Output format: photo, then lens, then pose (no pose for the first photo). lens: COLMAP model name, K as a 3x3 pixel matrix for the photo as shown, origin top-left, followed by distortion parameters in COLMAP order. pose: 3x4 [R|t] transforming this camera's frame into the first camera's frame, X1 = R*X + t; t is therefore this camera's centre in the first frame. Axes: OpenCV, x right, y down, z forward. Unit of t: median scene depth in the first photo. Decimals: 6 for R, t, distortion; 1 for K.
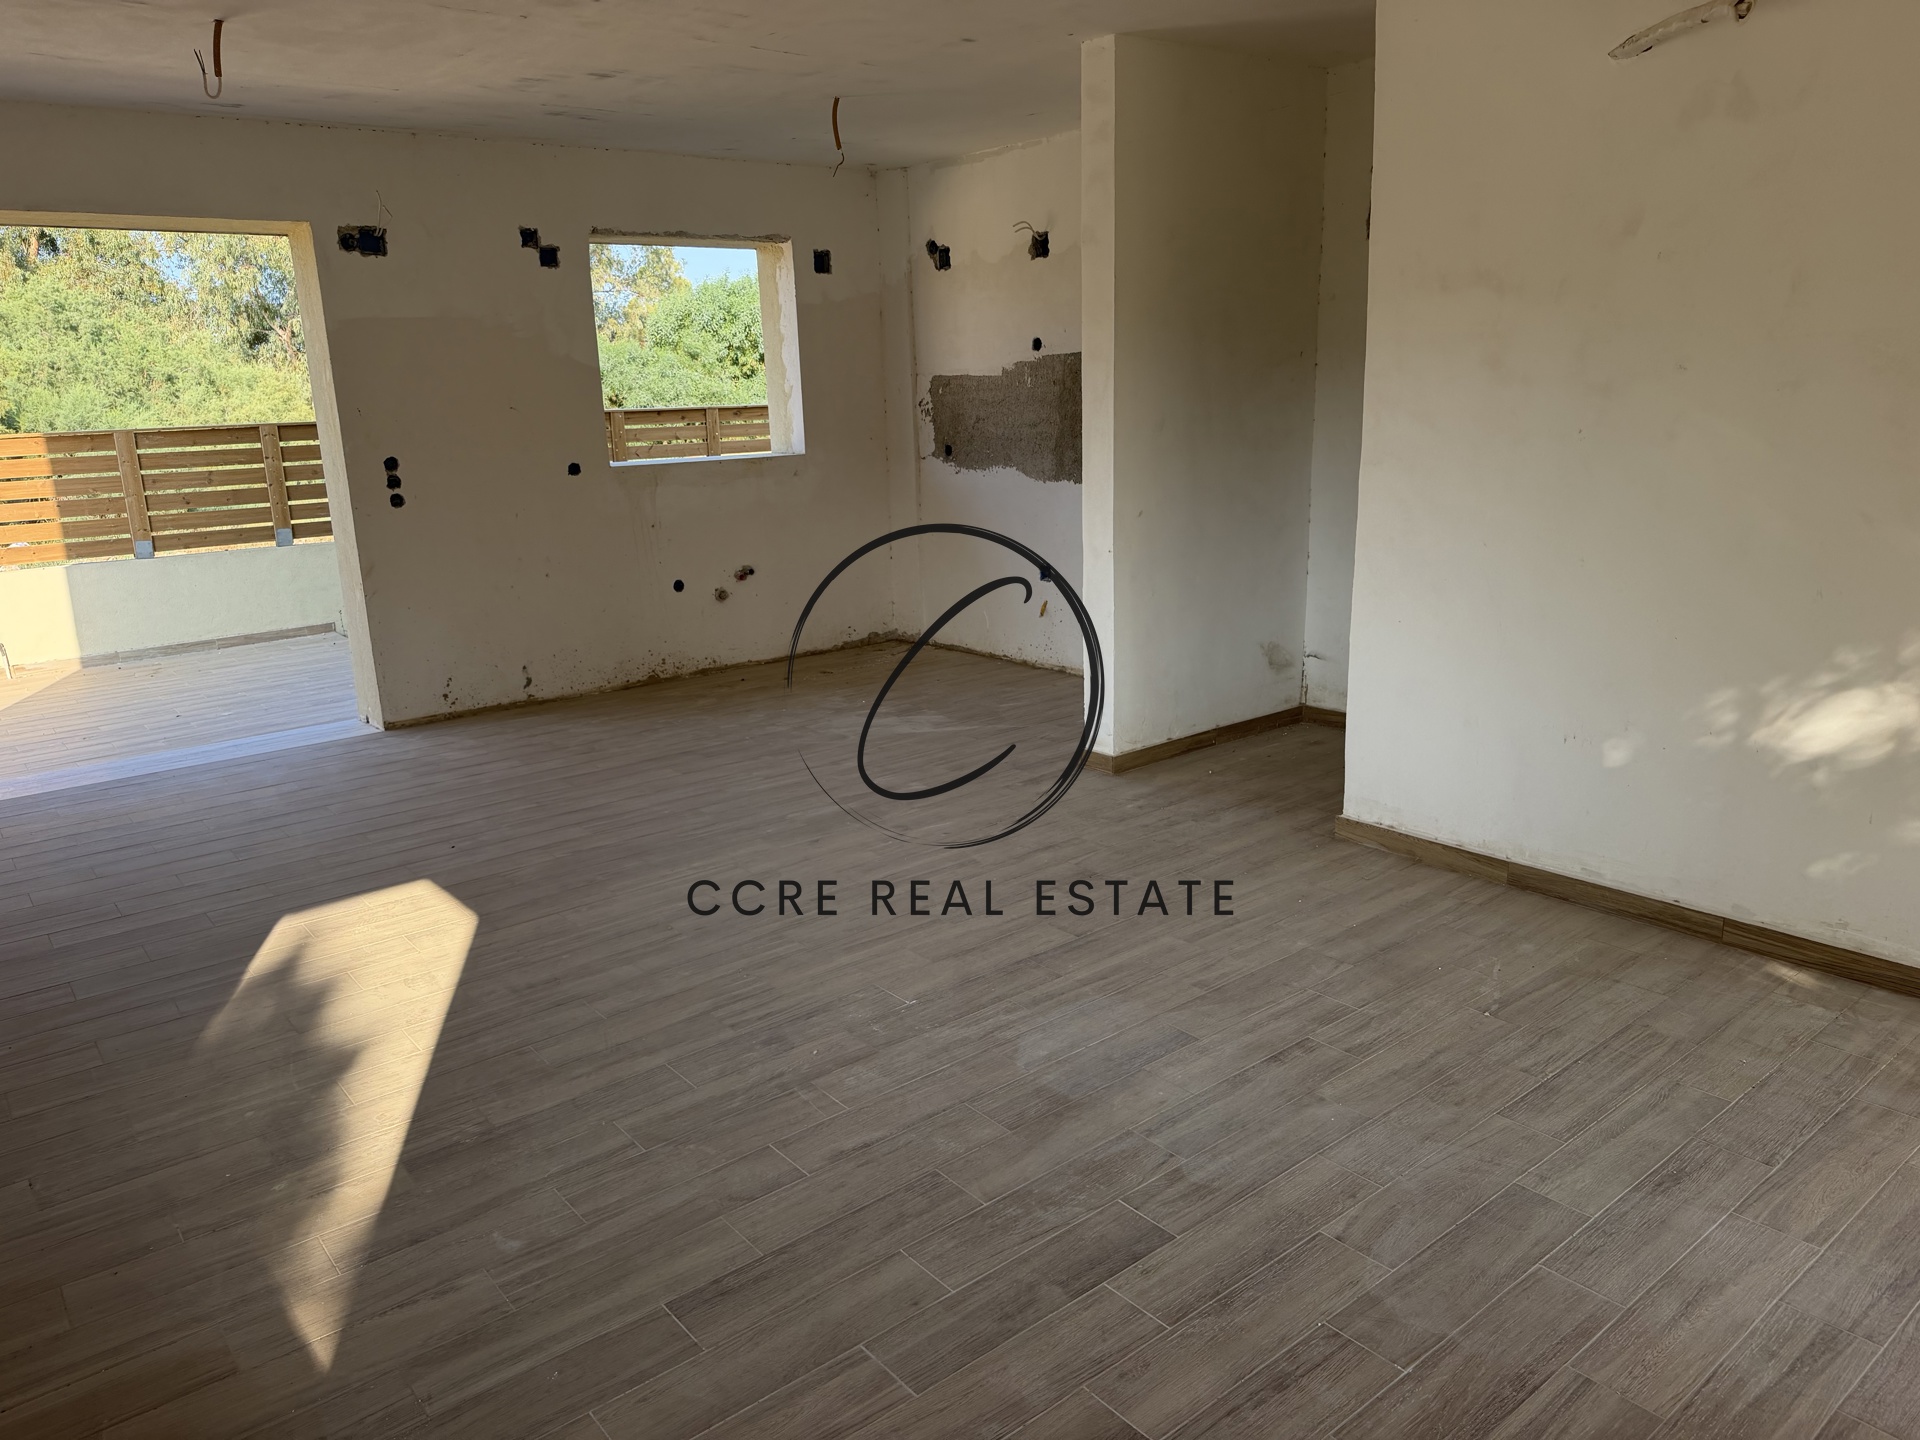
lens RADIAL K [[1354.6, 0, 886.4], [0, 1354.6, 682.9], [0, 0, 1]] dist [0.027439, -0.007337]
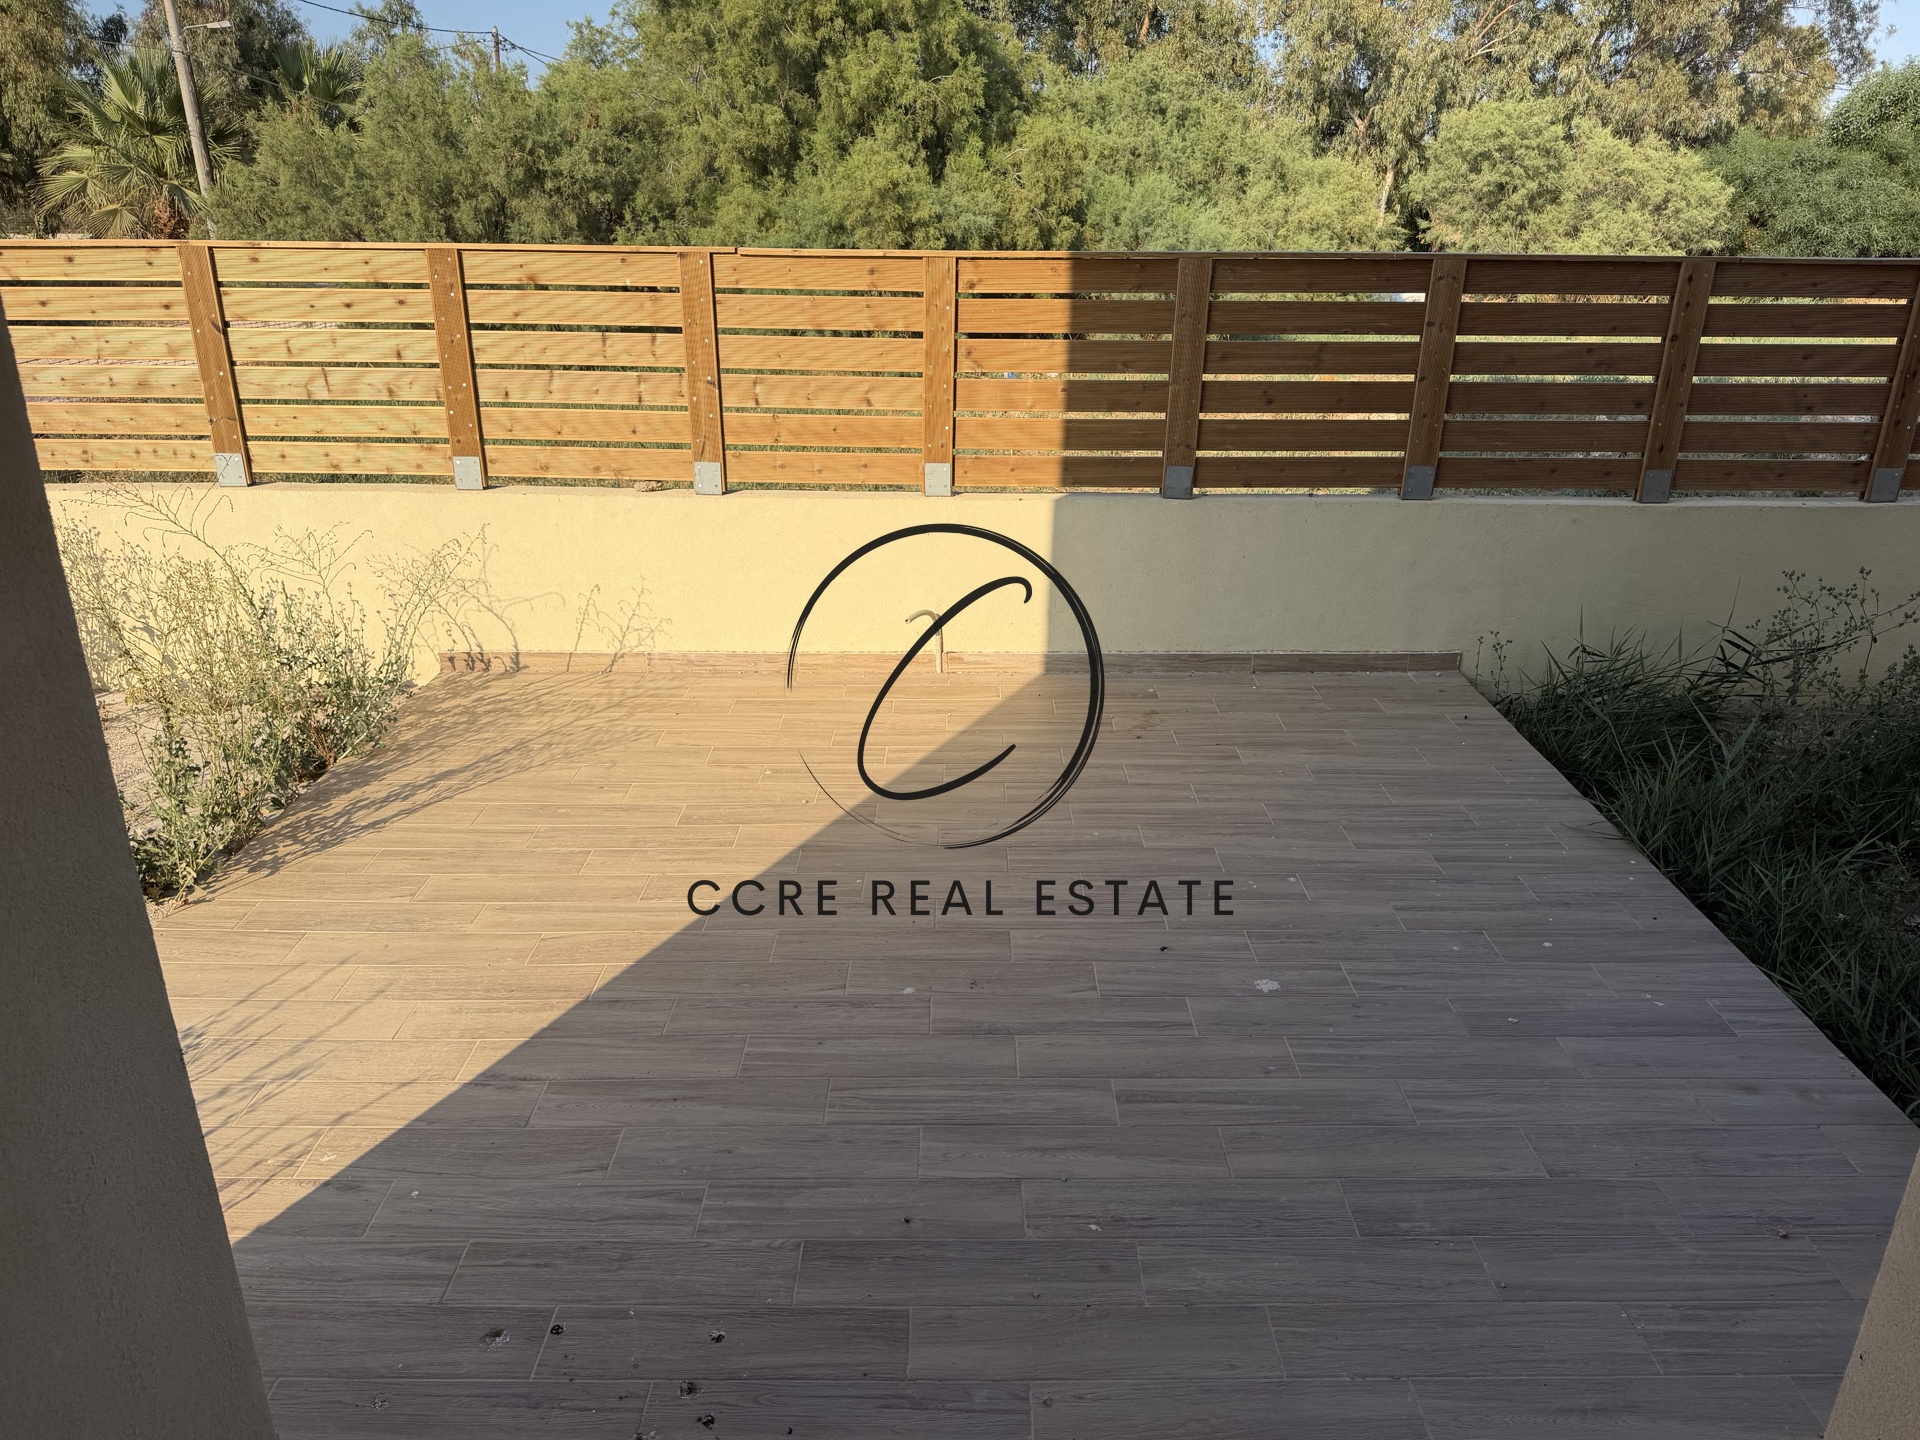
lens RADIAL K [[1354.6, 0, 960.7], [0, 1354.6, 720.9], [0, 0, 1]] dist [0.027439, -0.007337]
pose [[0.791692, 0.261884, -0.551943, -0.087923], [-0.172650, 0.962542, 0.209058, -0.031538], [0.586017, -0.070217, 0.807251, 0.152698]]
